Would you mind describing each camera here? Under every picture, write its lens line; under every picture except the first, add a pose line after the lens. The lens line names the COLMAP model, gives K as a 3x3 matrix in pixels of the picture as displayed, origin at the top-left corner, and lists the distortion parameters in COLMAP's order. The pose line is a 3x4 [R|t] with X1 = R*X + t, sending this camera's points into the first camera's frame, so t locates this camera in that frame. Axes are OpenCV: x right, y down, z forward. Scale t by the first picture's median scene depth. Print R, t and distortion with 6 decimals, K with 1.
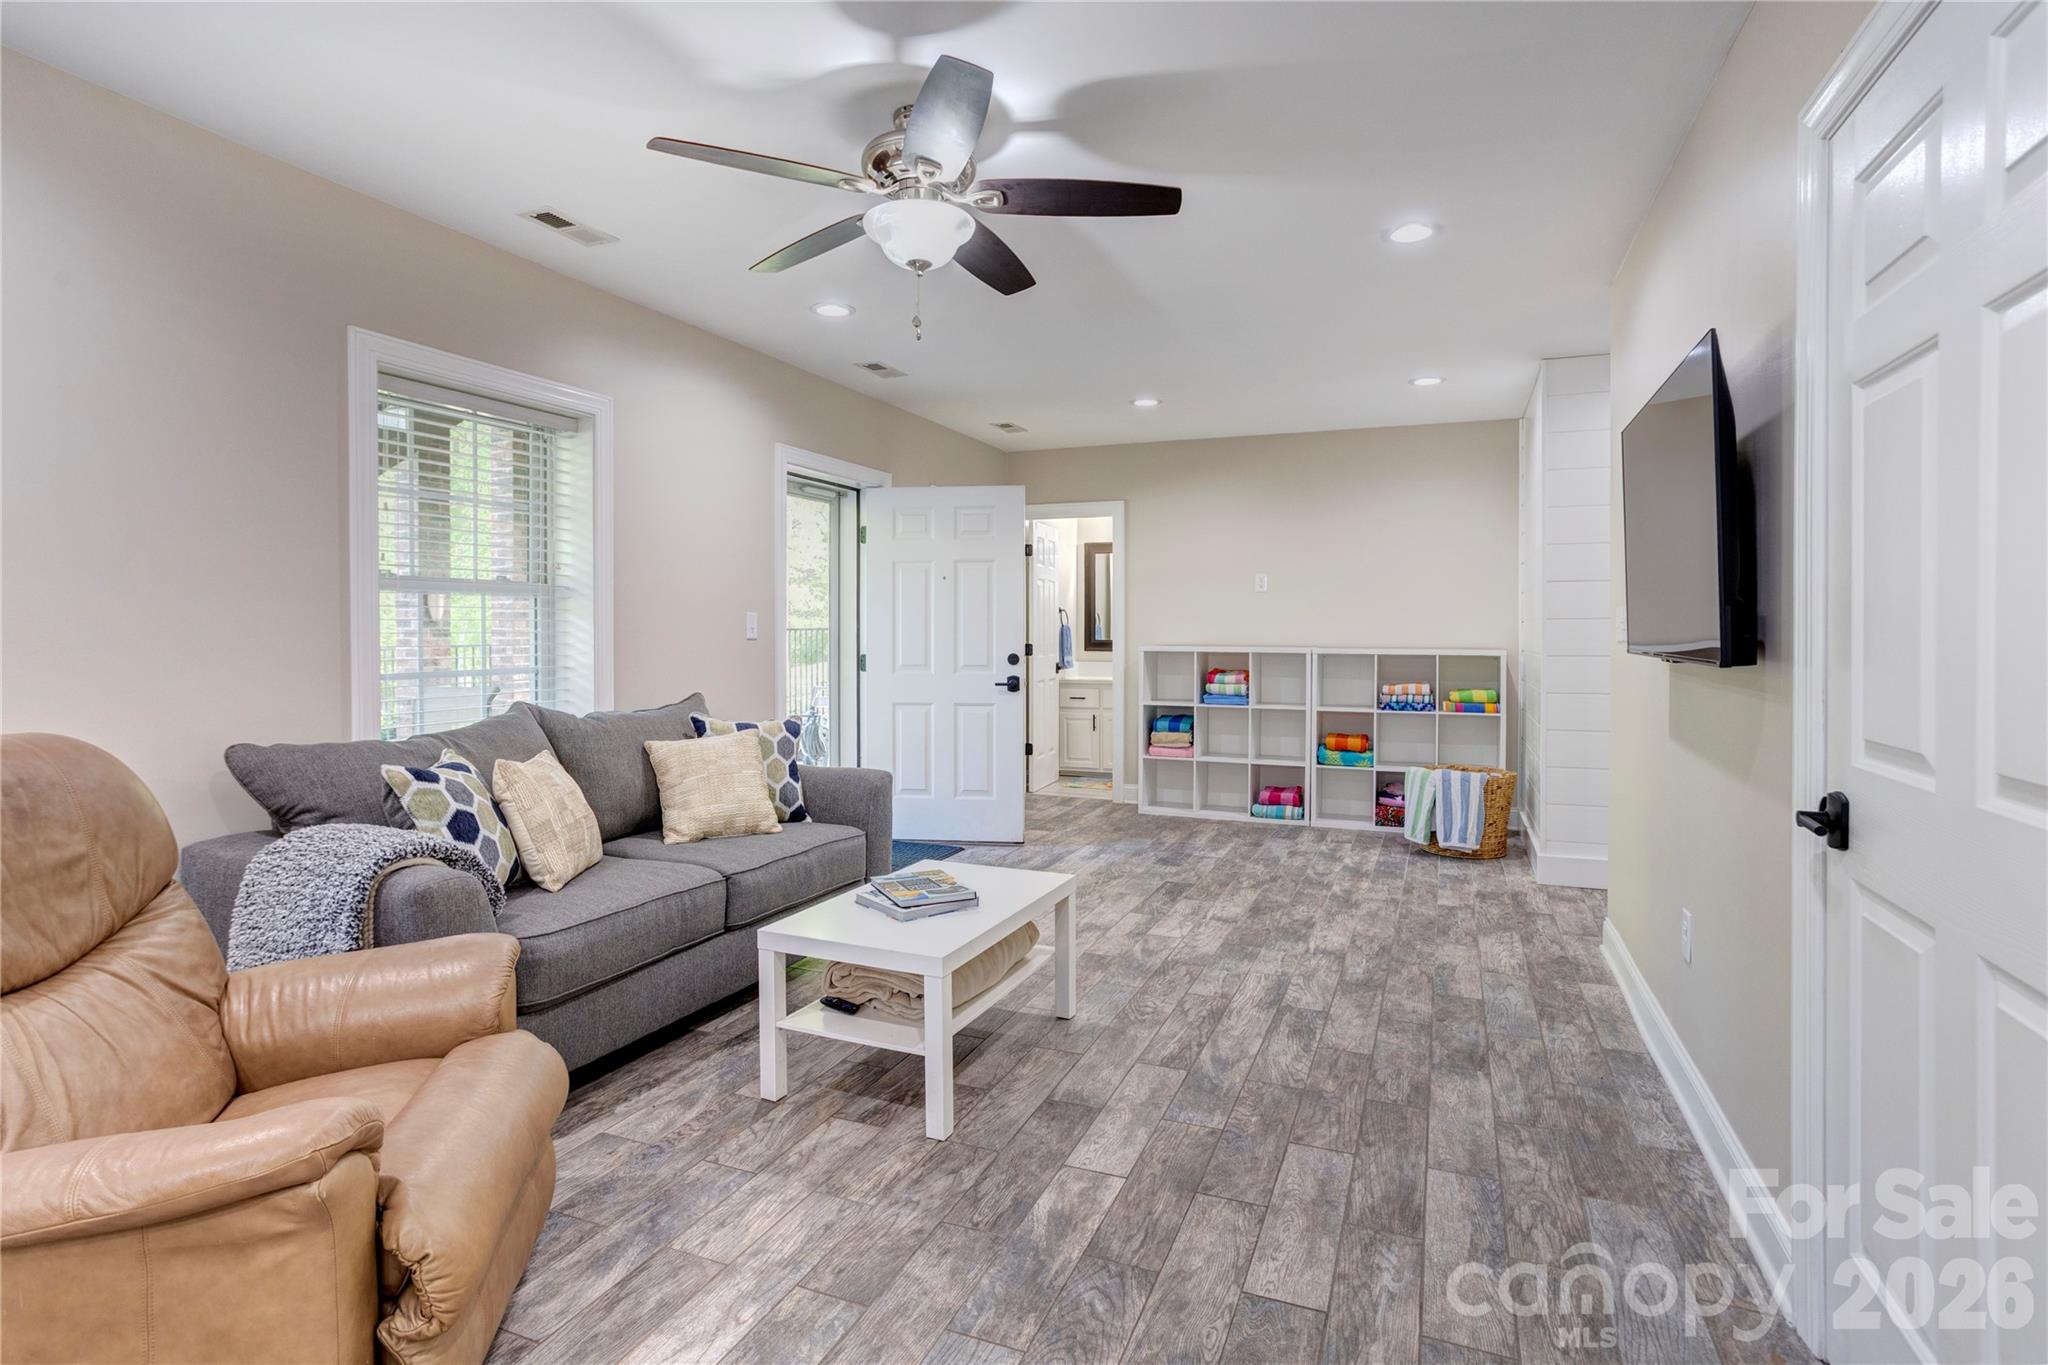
lens RADIAL K [[1006.9, 0, 1012.0], [0, 1006.9, 662.5], [0, 0, 1]] dist [0.001989, 0.000916]
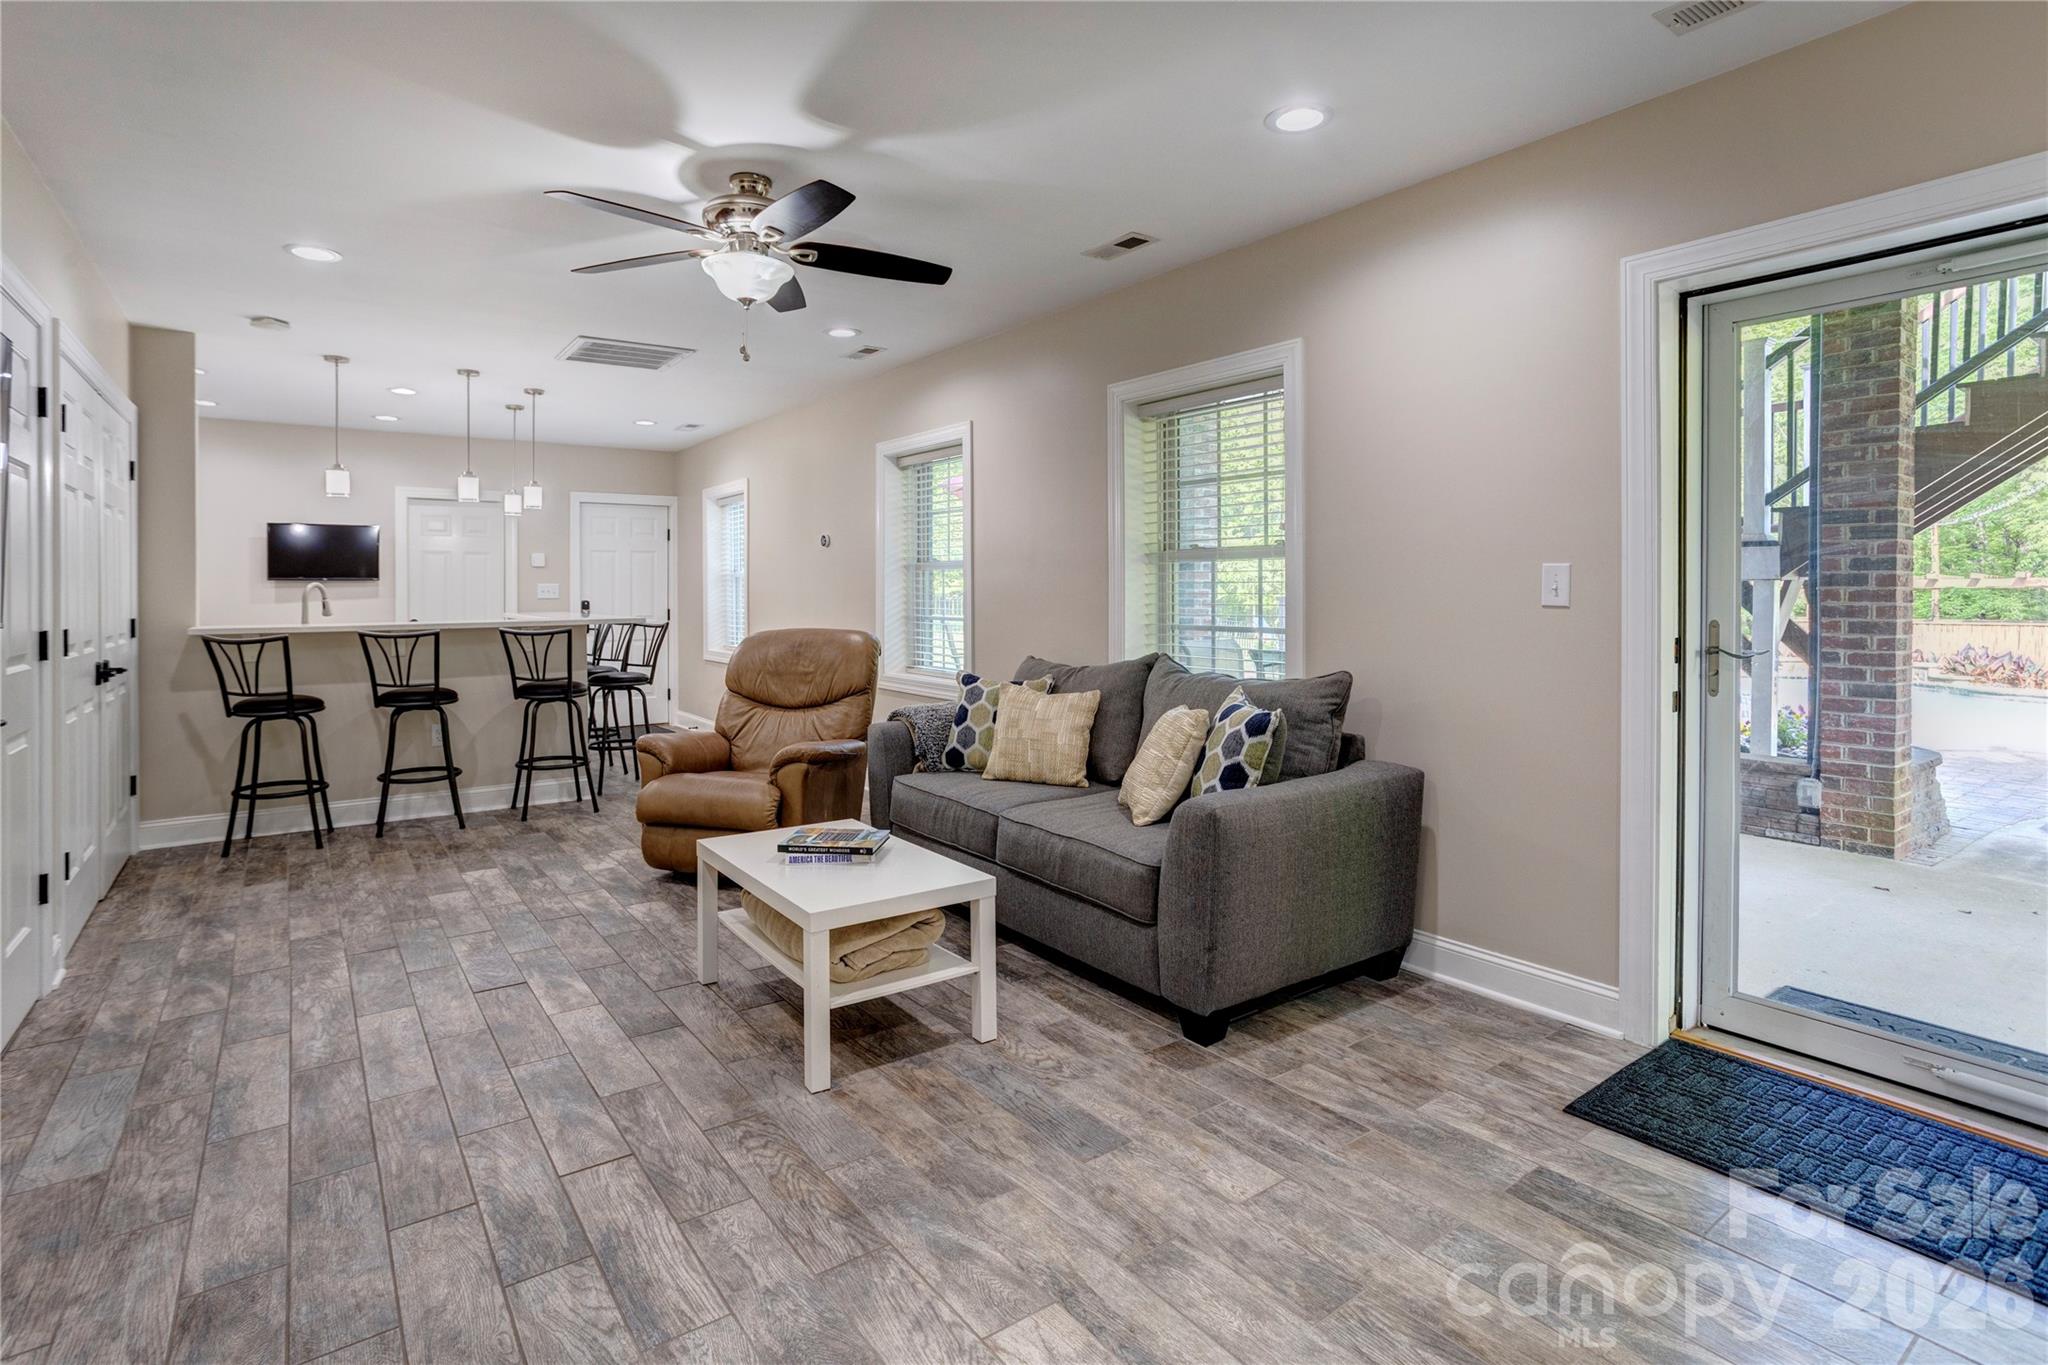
lens RADIAL K [[1046.3, 0, 1018.2], [0, 1046.3, 637.6], [0, 0, 1]] dist [-0.032182, 0.020675]
pose [[-0.525800, 0.025644, -0.850221, 0.700193], [-0.026922, 0.998543, 0.046766, -0.038136], [0.850182, 0.047479, -0.524344, 1.674297]]
